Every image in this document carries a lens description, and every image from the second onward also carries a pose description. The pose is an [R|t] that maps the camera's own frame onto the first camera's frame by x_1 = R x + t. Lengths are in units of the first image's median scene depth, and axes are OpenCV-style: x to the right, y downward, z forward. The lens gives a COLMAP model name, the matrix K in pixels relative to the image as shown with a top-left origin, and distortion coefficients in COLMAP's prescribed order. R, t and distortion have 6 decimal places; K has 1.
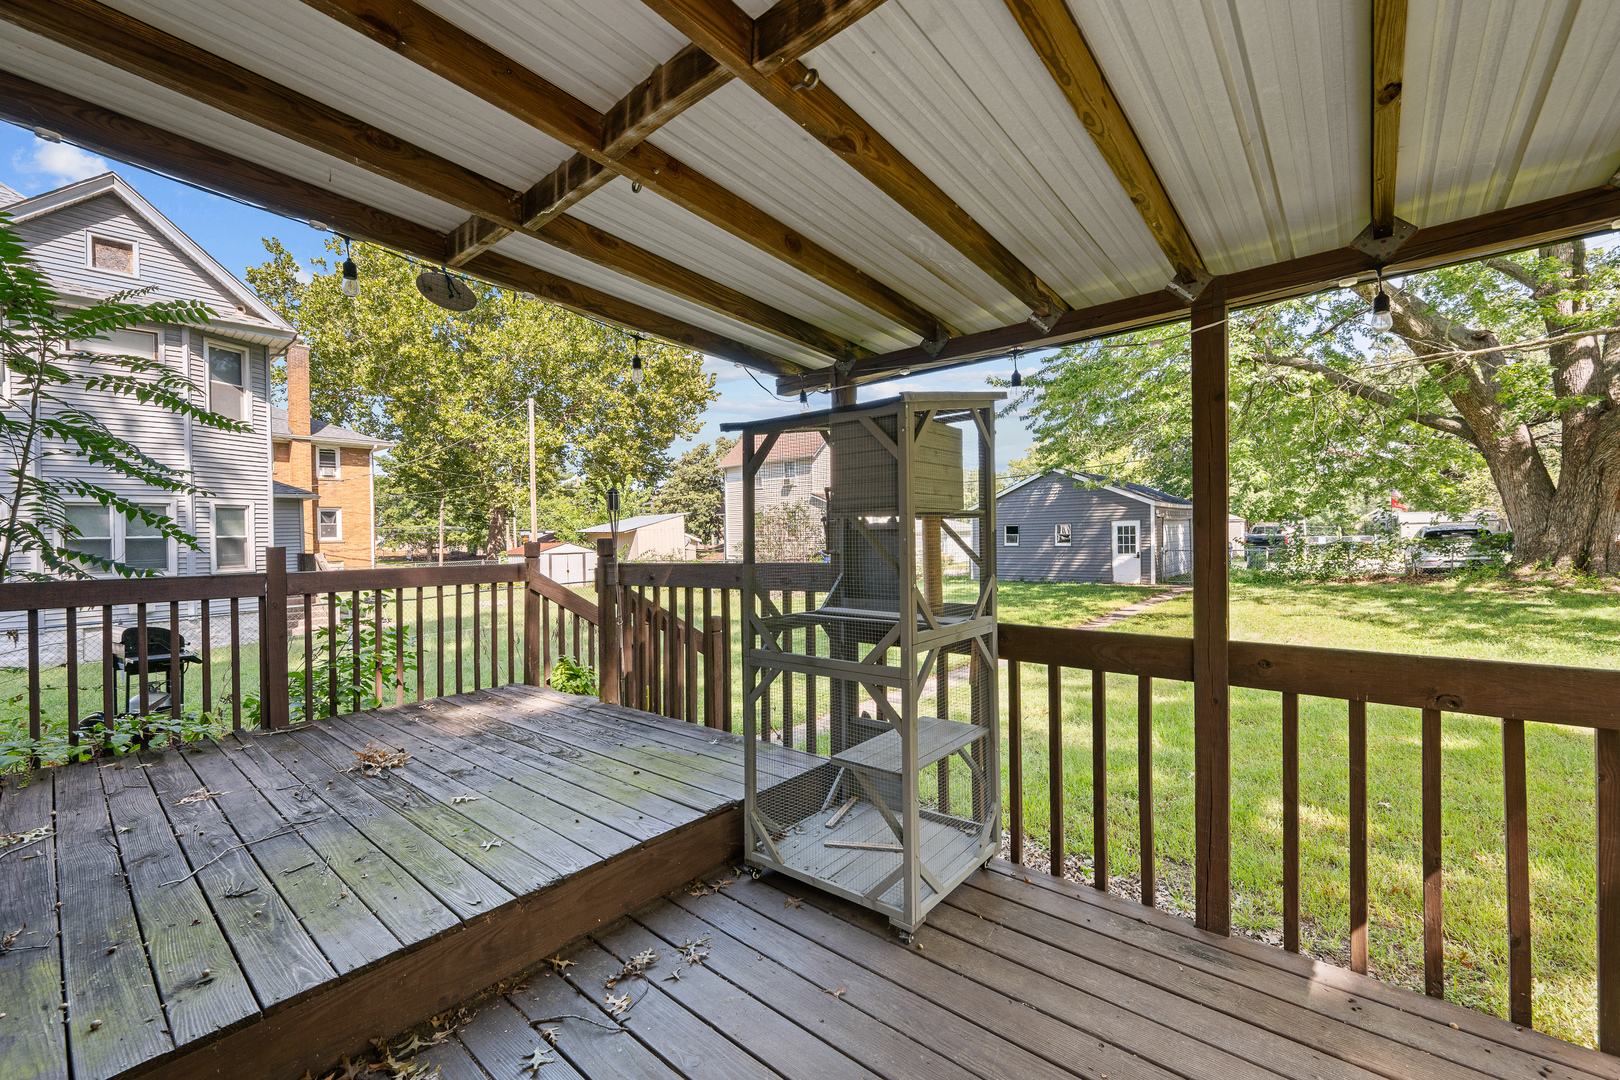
lens RADIAL K [[658.9, 0, 810.0], [0, 658.9, 540.0], [0, 0, 1]] dist [0.001296, 0.000080]
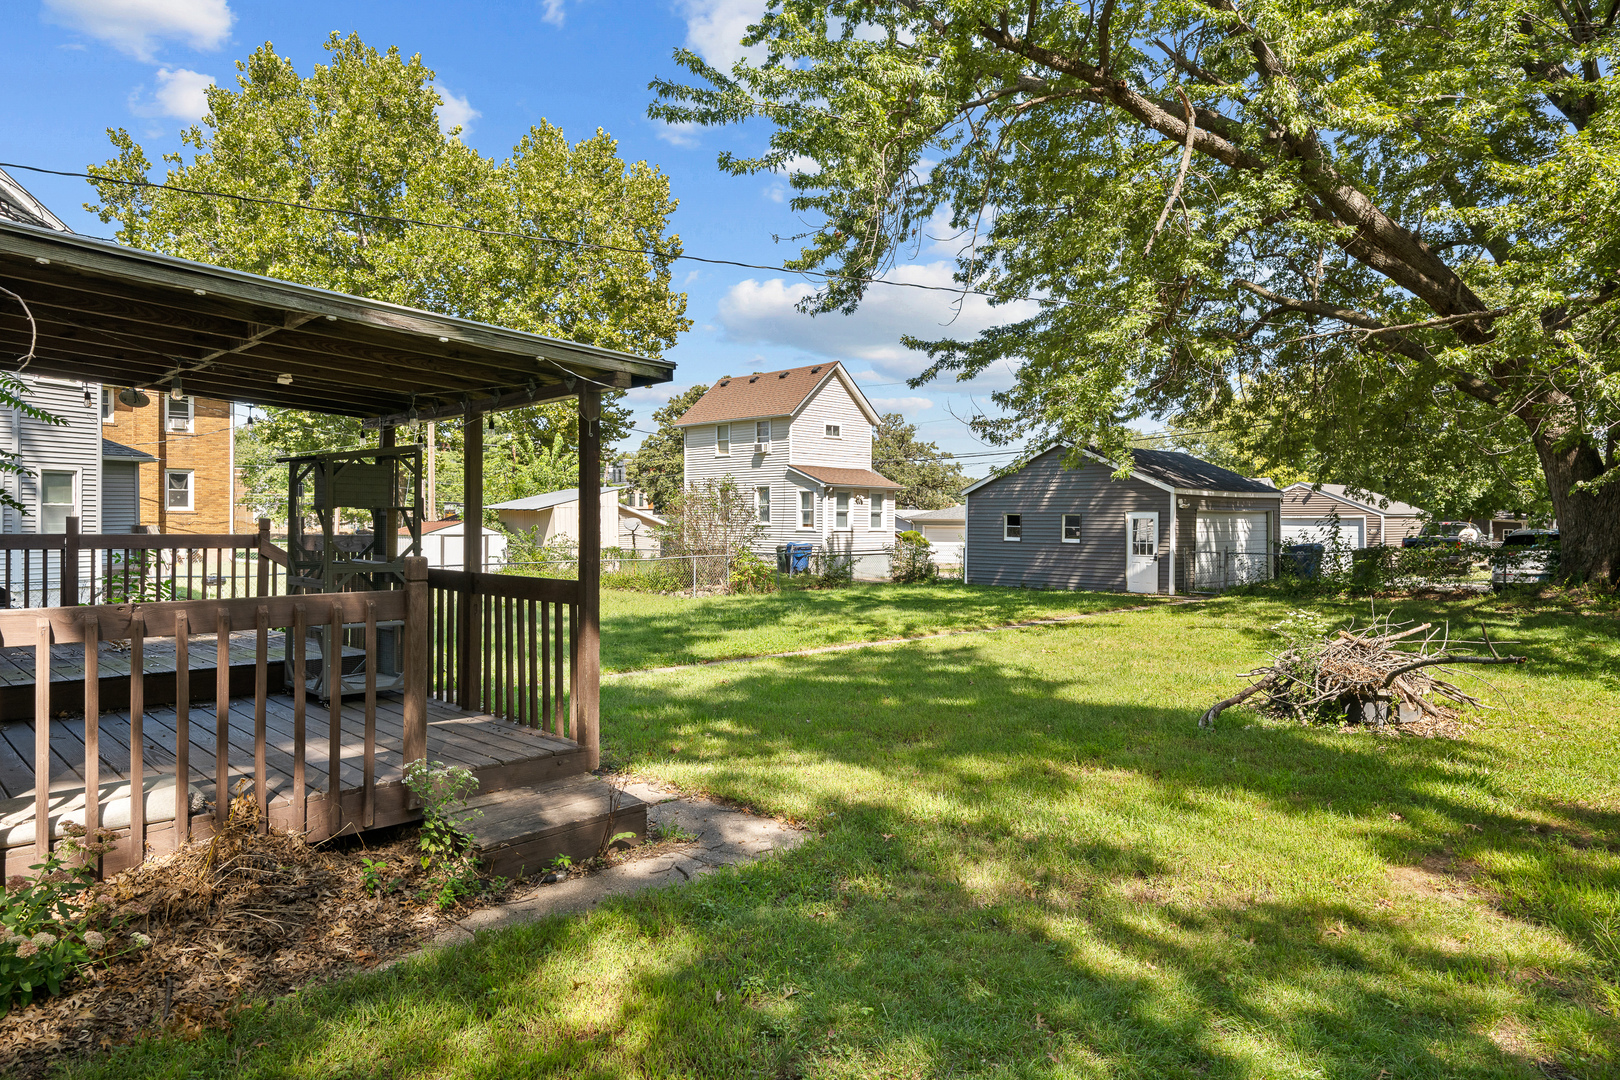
lens RADIAL K [[989.1, 0, 810.0], [0, 989.1, 540.0], [0, 0, 1]] dist [-0.002695, 0.000185]
pose [[0.996679, 0.028559, -0.076262, 0.122648], [-0.027558, 0.999520, 0.014150, -0.001590], [0.076630, -0.012002, 0.996987, -0.131621]]
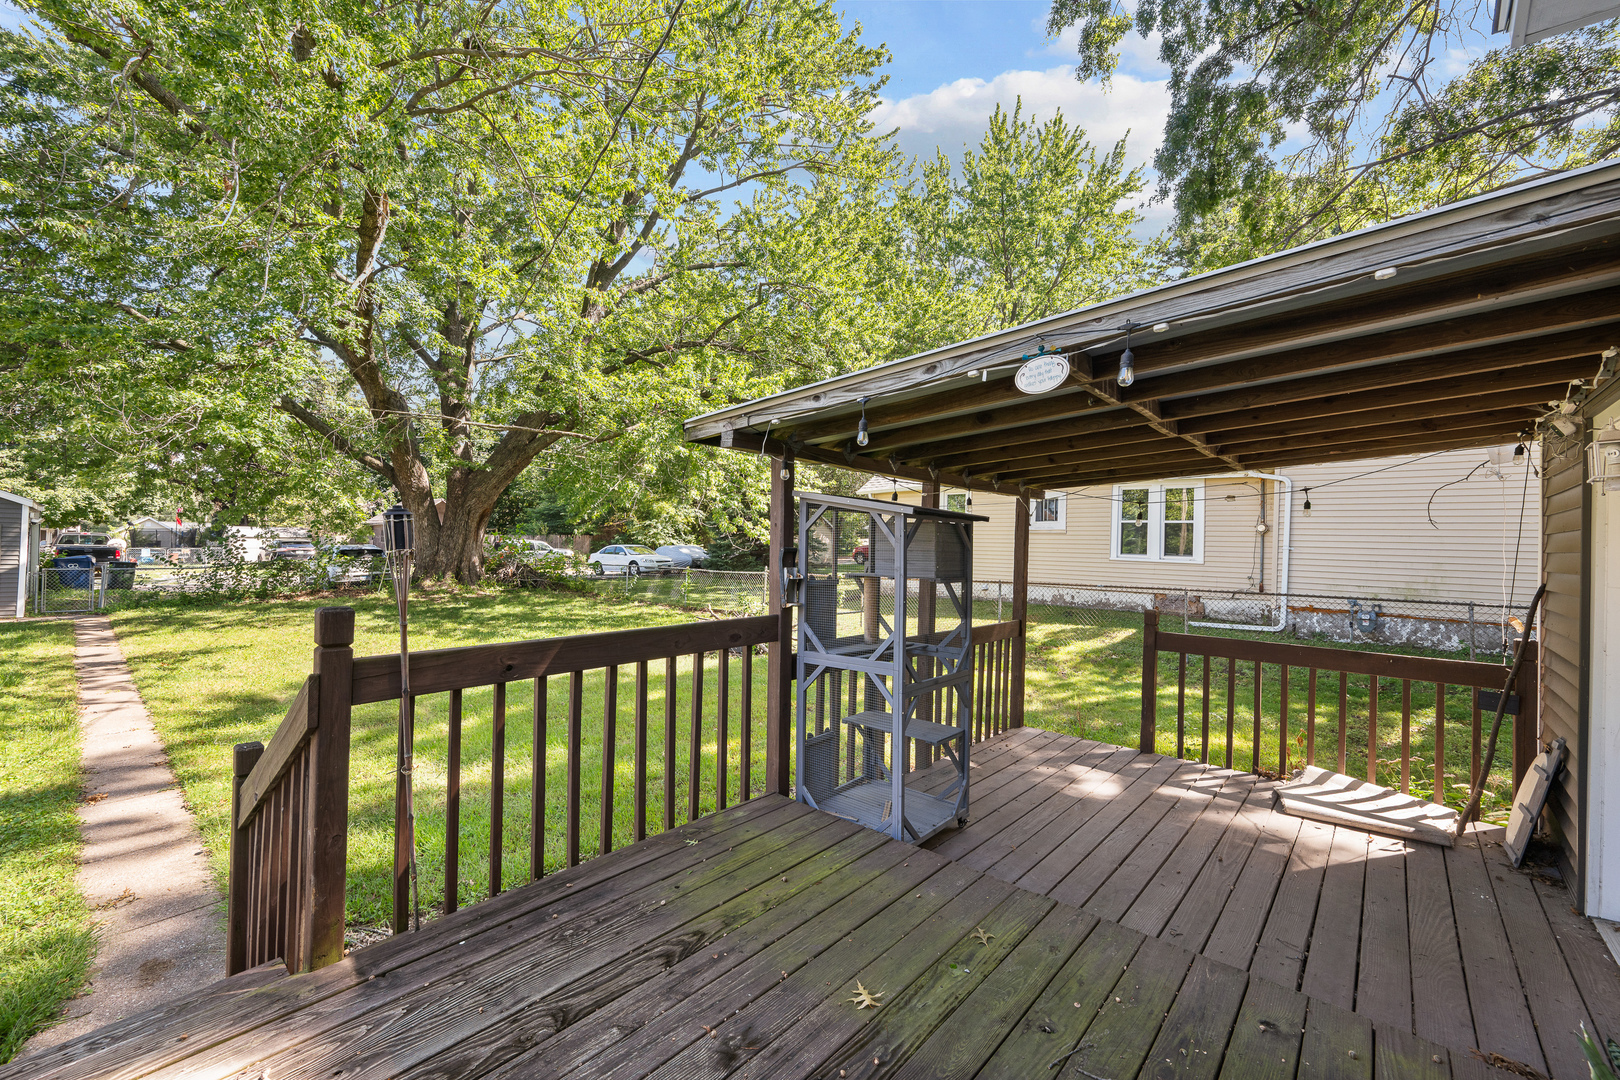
lens RADIAL K [[658.9, 0, 810.0], [0, 658.9, 540.0], [0, 0, 1]] dist [0.001296, 0.000080]
pose [[0.020484, 0.030062, 0.999338, -0.113385], [-0.016021, 0.999429, -0.029737, -0.005996], [-0.999662, -0.015401, 0.020954, 0.096466]]
